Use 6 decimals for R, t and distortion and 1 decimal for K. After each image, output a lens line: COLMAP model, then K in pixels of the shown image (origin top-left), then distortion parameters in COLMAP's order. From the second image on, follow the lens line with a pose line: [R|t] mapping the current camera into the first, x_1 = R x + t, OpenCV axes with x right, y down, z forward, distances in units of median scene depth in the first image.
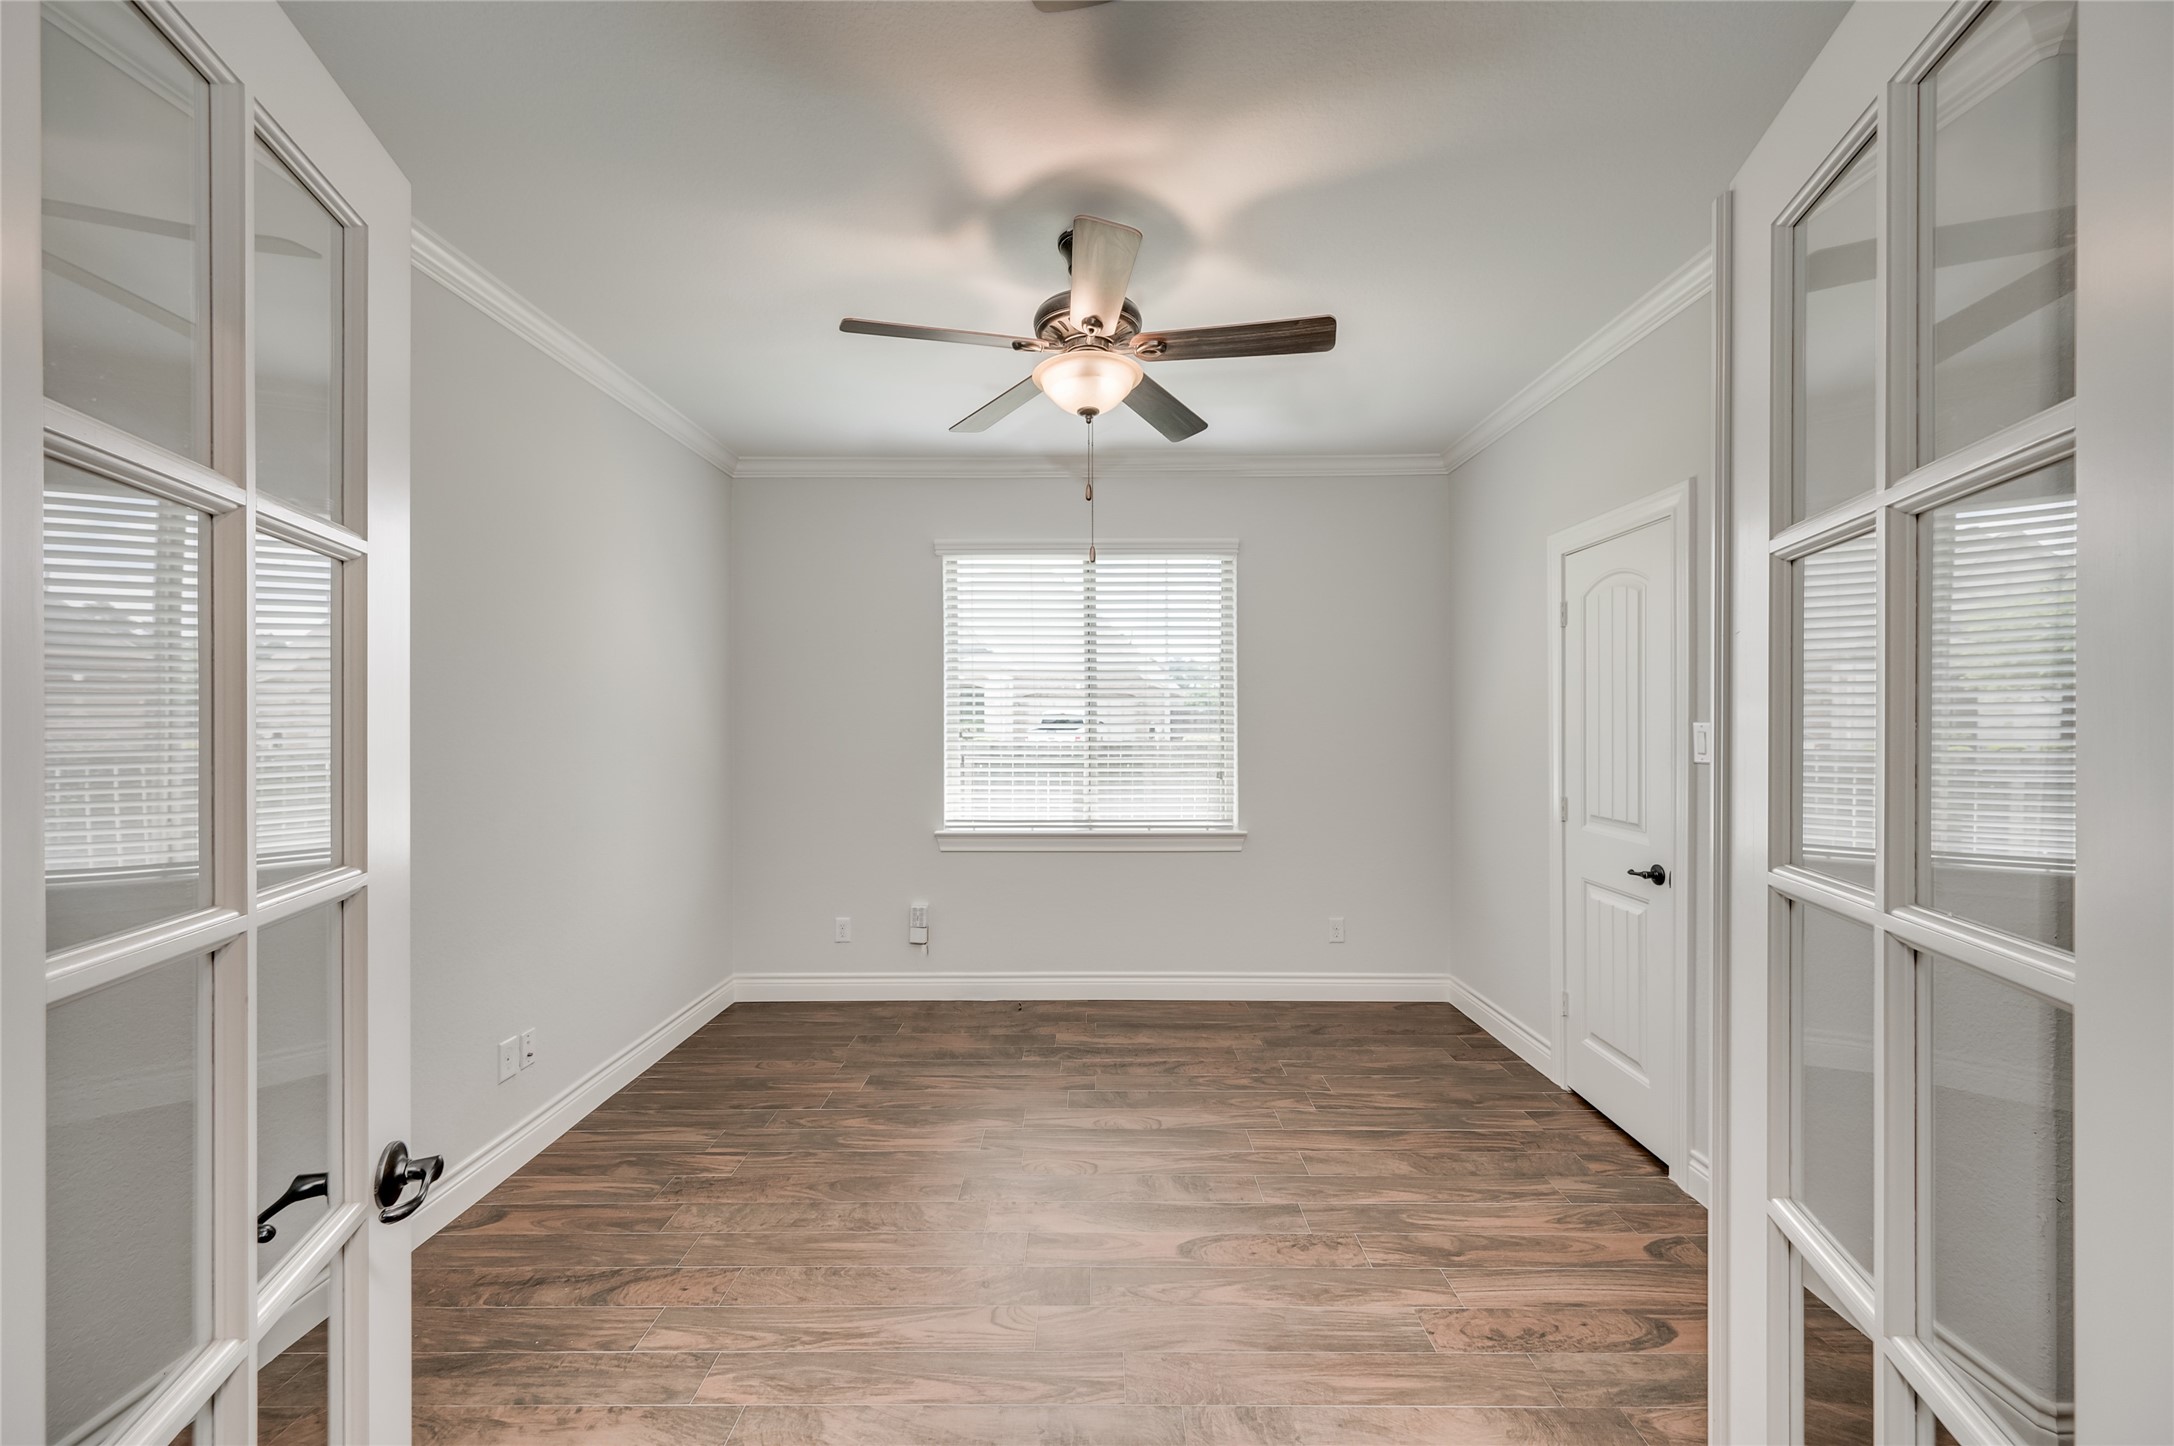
lens RADIAL K [[844.9, 0, 1091.2], [0, 844.9, 727.1], [0, 0, 1]] dist [-0.000005, -0.000002]
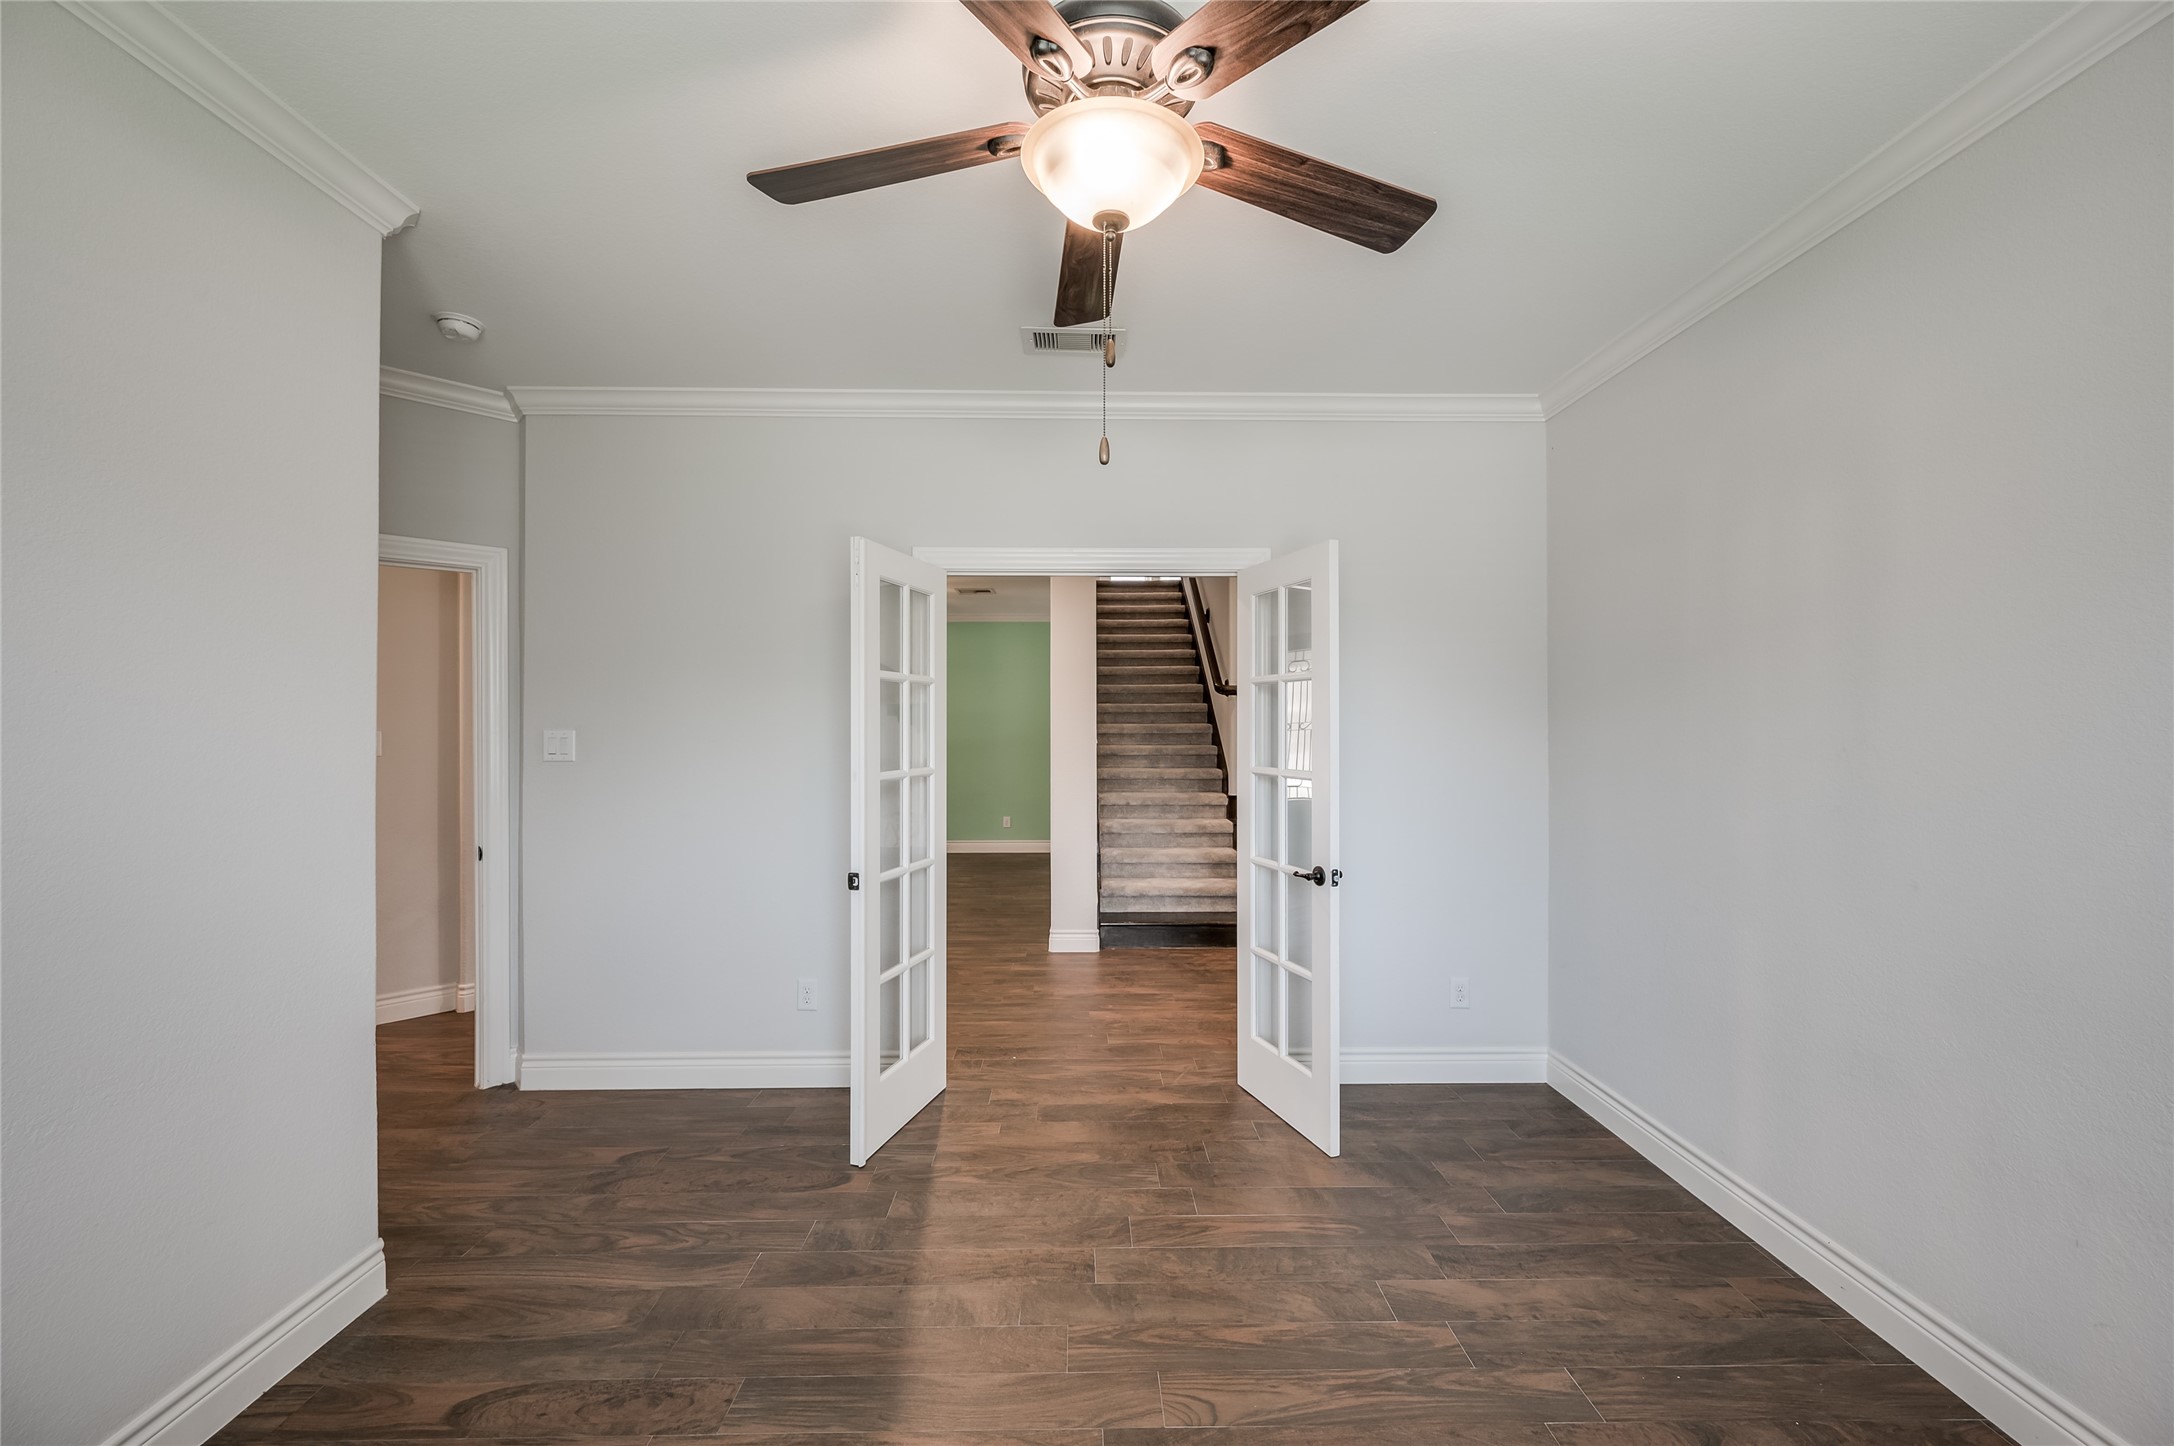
lens RADIAL K [[844.9, 0, 1086.6], [0, 844.9, 727.6], [0, 0, 1]] dist [-0.000005, -0.000002]
pose [[-0.999947, -0.000437, -0.010276, 0.025816], [-0.000424, 0.999999, -0.001358, -0.007276], [0.010277, -0.001353, -0.999946, 2.002292]]
